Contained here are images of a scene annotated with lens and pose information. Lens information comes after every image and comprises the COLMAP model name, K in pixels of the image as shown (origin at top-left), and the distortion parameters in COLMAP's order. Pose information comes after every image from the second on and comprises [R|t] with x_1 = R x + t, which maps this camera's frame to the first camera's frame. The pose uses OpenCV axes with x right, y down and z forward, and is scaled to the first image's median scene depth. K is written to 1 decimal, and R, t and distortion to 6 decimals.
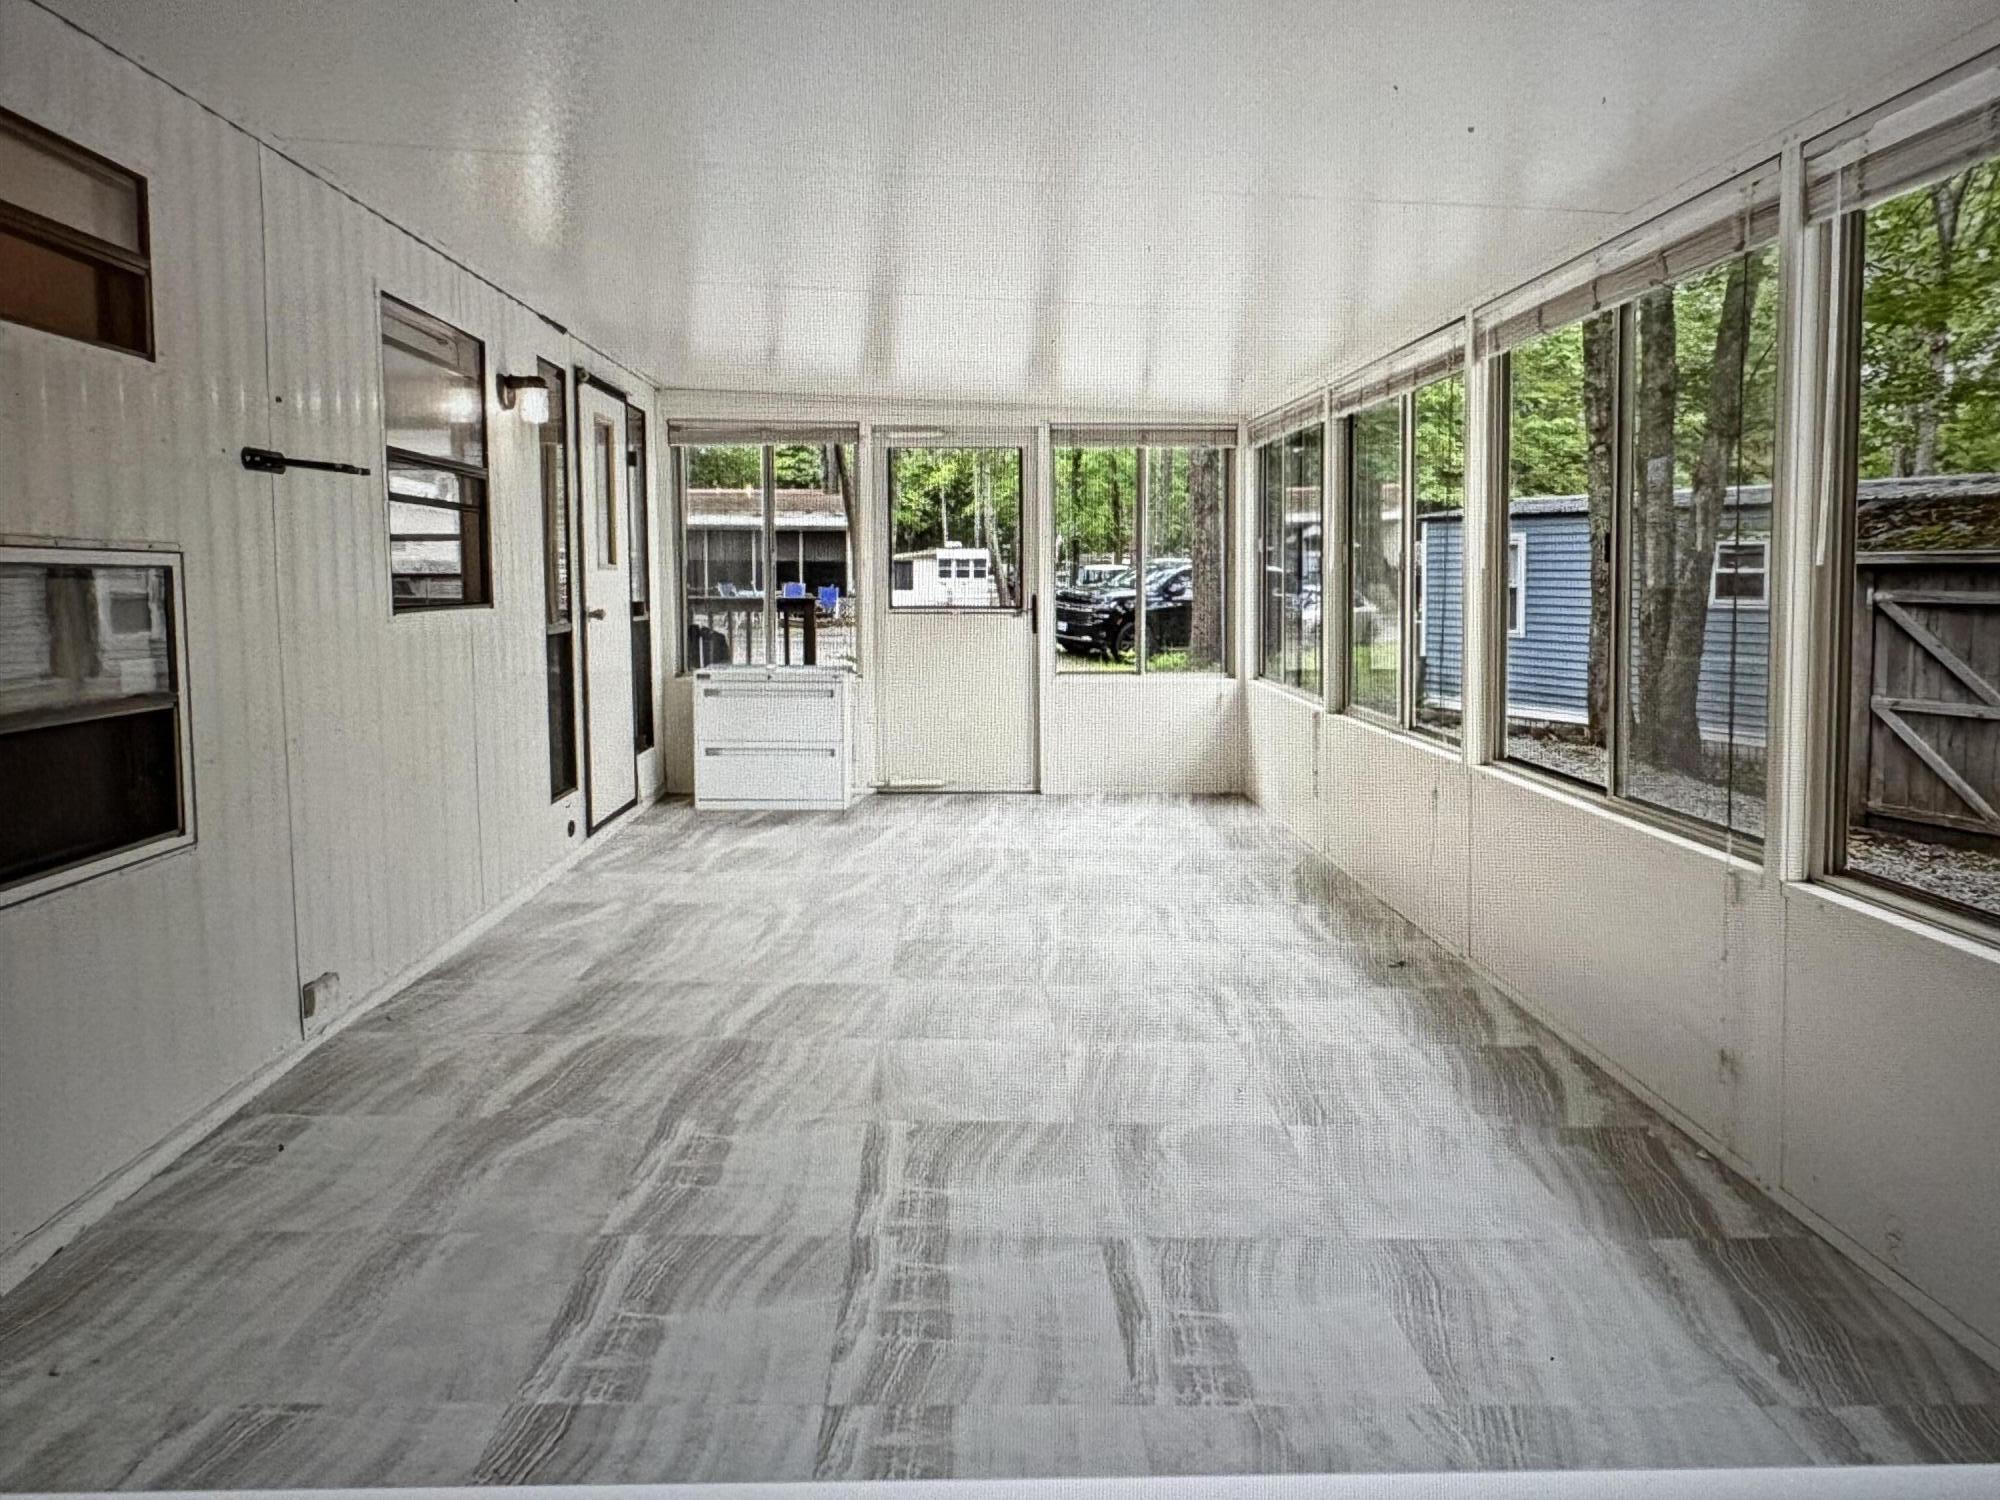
lens RADIAL K [[1664.7, 0, 1035.9], [0, 1664.7, 745.4], [0, 0, 1]] dist [0.002810, 0.000102]
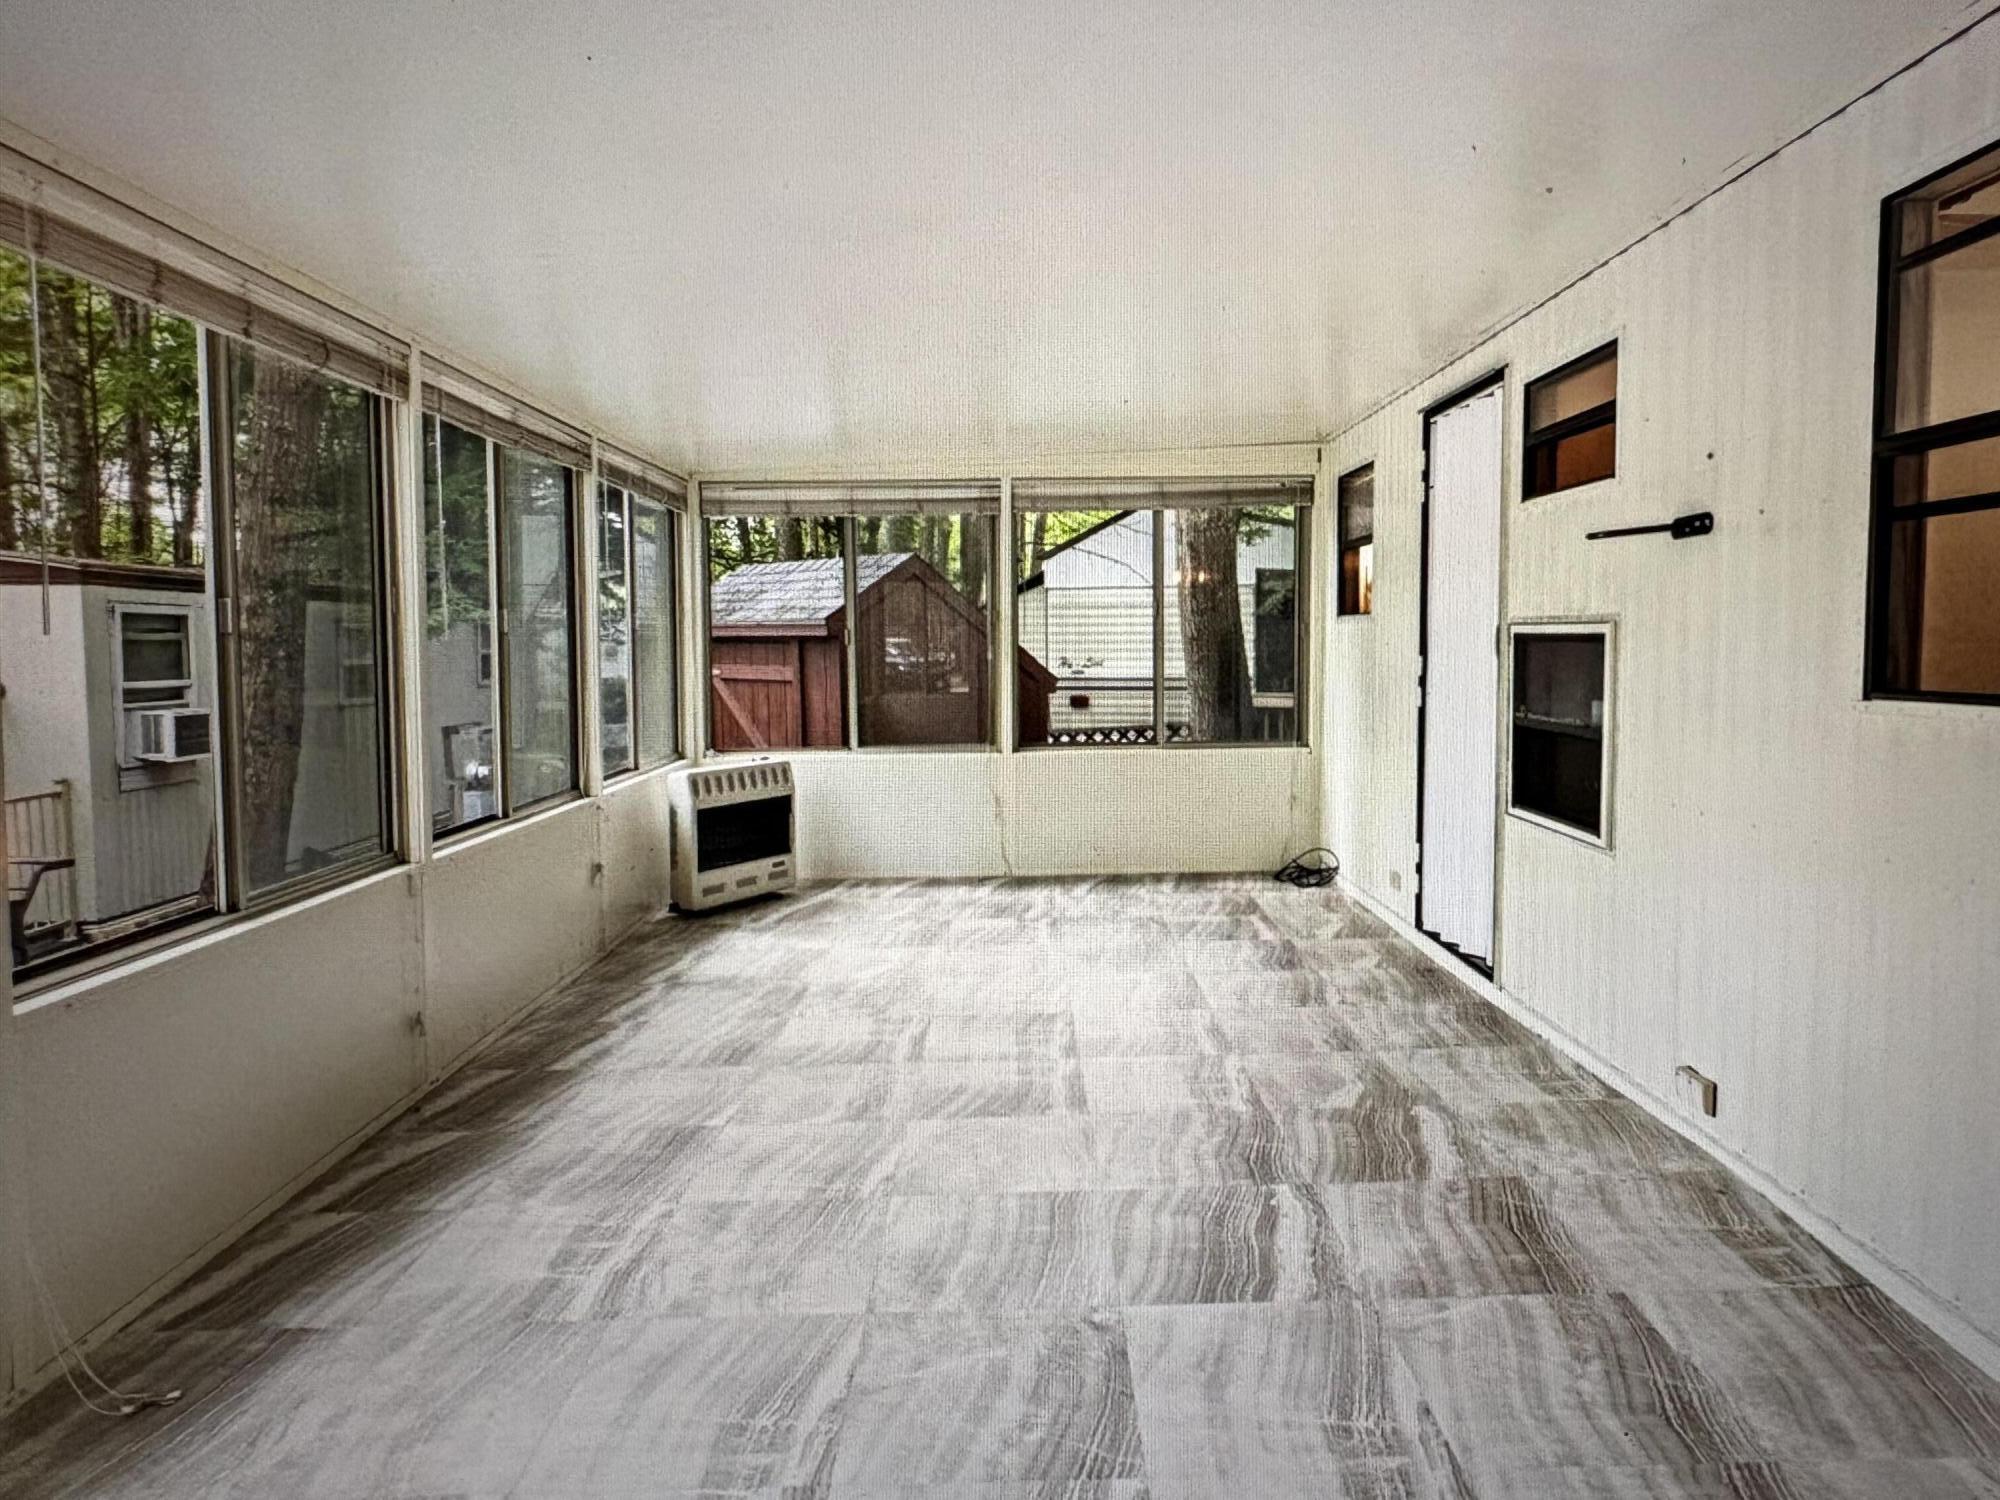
lens RADIAL K [[1664.7, 0, 1035.9], [0, 1664.7, 745.4], [0, 0, 1]] dist [0.002810, 0.000102]
pose [[-0.999381, 0.003926, 0.034963, -0.105890], [0.009643, 0.986267, 0.164878, -0.217005], [-0.033835, 0.165113, -0.985694, 2.094563]]
